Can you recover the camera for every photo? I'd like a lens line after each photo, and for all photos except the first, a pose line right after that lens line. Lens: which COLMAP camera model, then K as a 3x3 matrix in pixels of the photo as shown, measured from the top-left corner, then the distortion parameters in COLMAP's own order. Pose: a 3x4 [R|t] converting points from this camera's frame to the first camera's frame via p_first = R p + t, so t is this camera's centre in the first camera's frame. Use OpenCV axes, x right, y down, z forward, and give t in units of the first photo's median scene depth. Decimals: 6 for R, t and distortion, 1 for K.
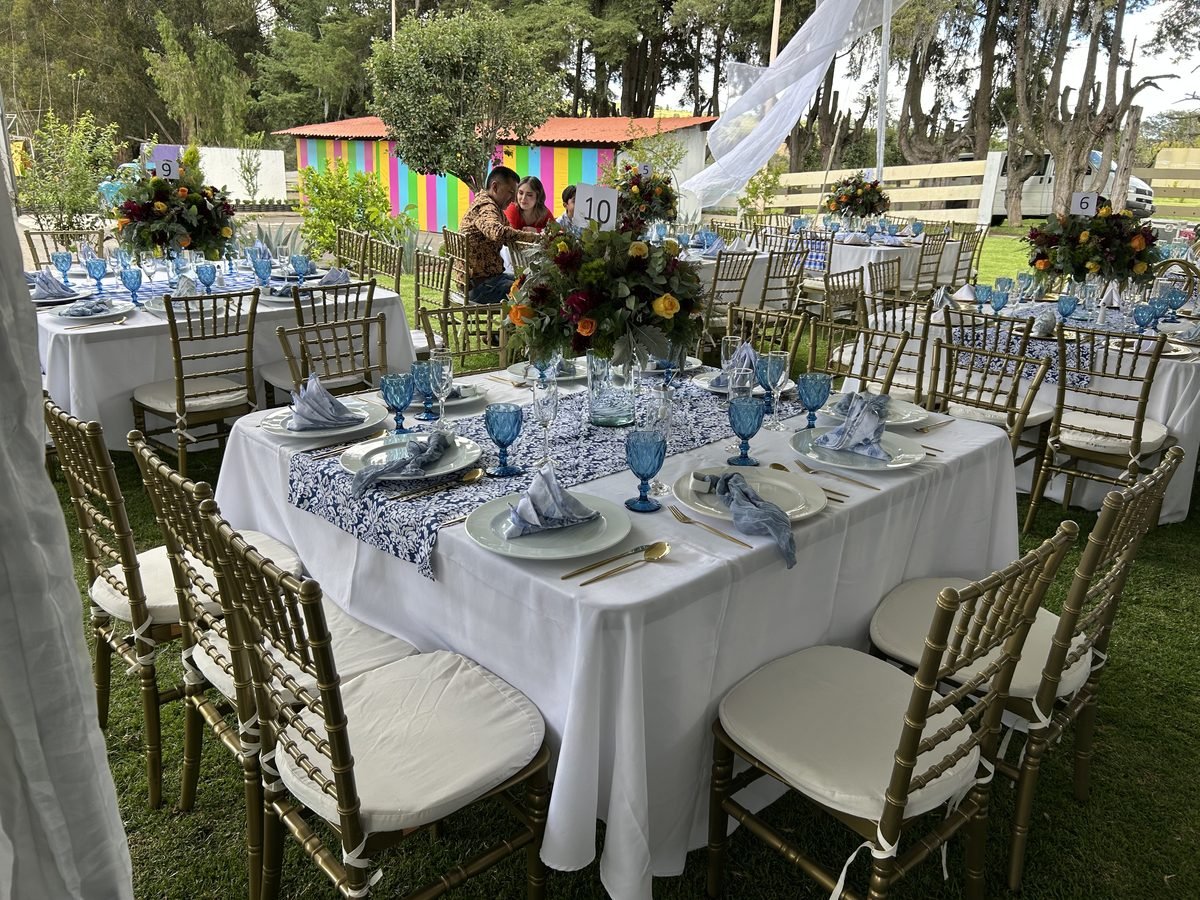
lens RADIAL K [[890.8, 0, 600.0], [0, 890.8, 450.0], [0, 0, 1]] dist [0.023774, 0.000128]
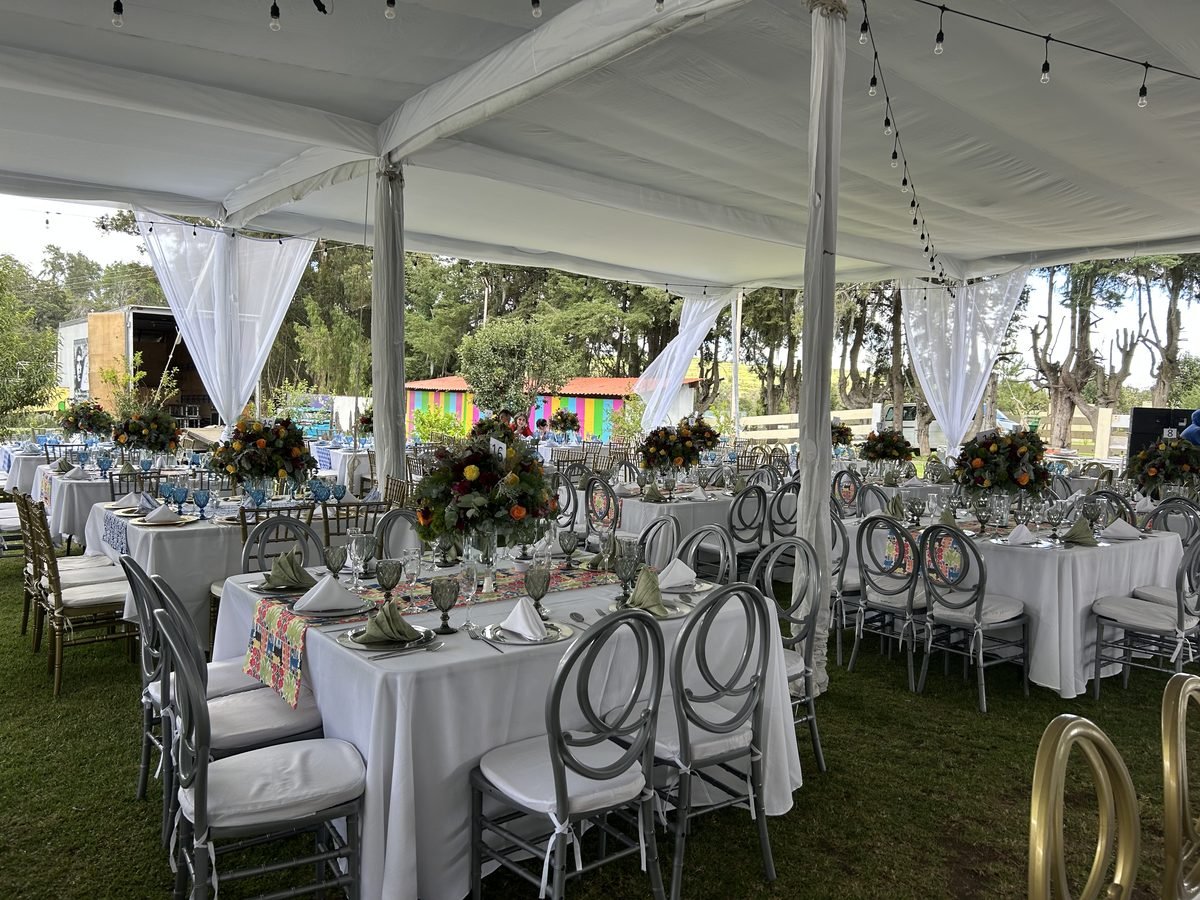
lens RADIAL K [[892.9, 0, 600.0], [0, 892.9, 450.0], [0, 0, 1]] dist [0.131034, -0.320881]
pose [[0.995675, 0.010513, -0.092309, 0.088857], [-0.034444, 0.964540, -0.261681, 0.097142], [0.086285, 0.263729, 0.960730, -0.295924]]
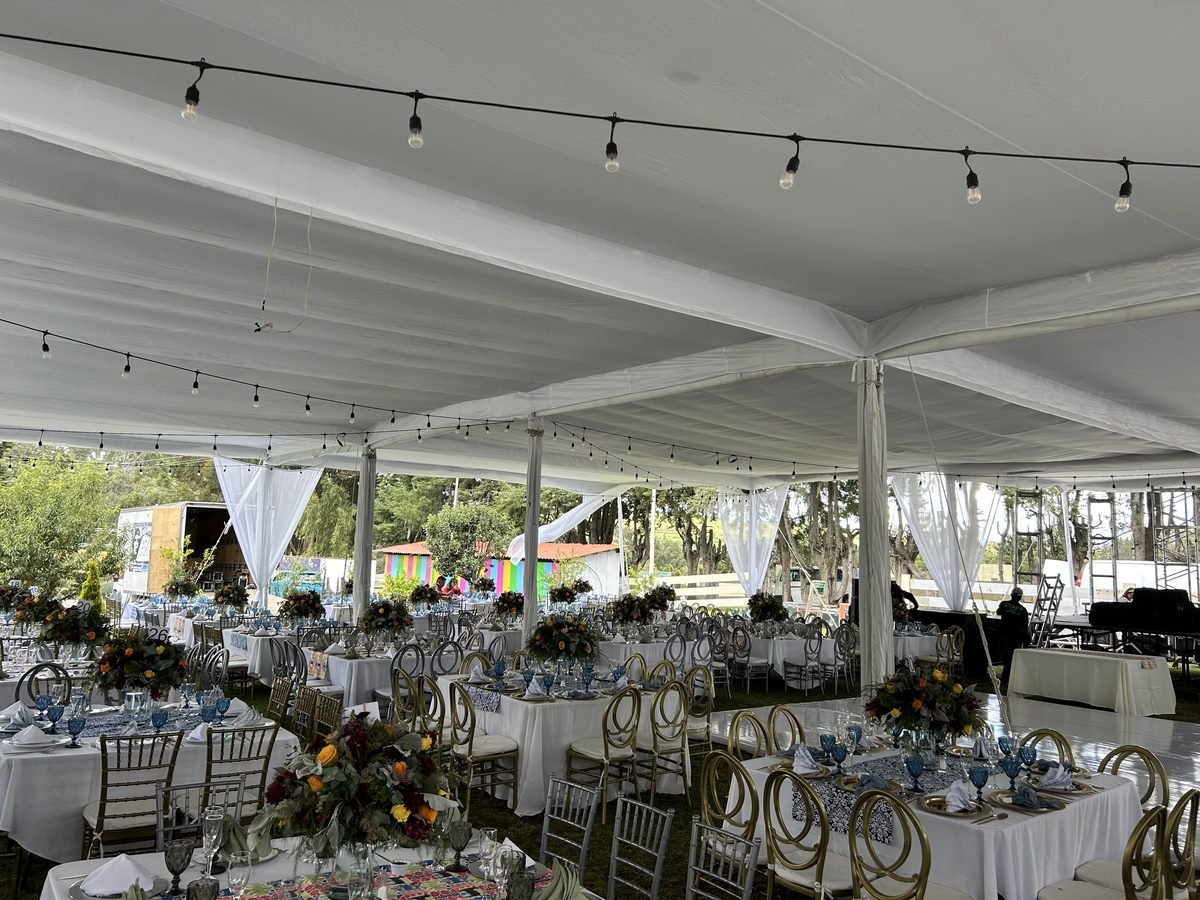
lens RADIAL K [[892.9, 0, 600.0], [0, 892.9, 450.0], [0, 0, 1]] dist [0.131034, -0.320881]
pose [[0.996946, -0.002956, -0.078034, 0.188369], [-0.030468, 0.905363, -0.423544, 0.170382], [0.071901, 0.424628, 0.902508, -0.562529]]
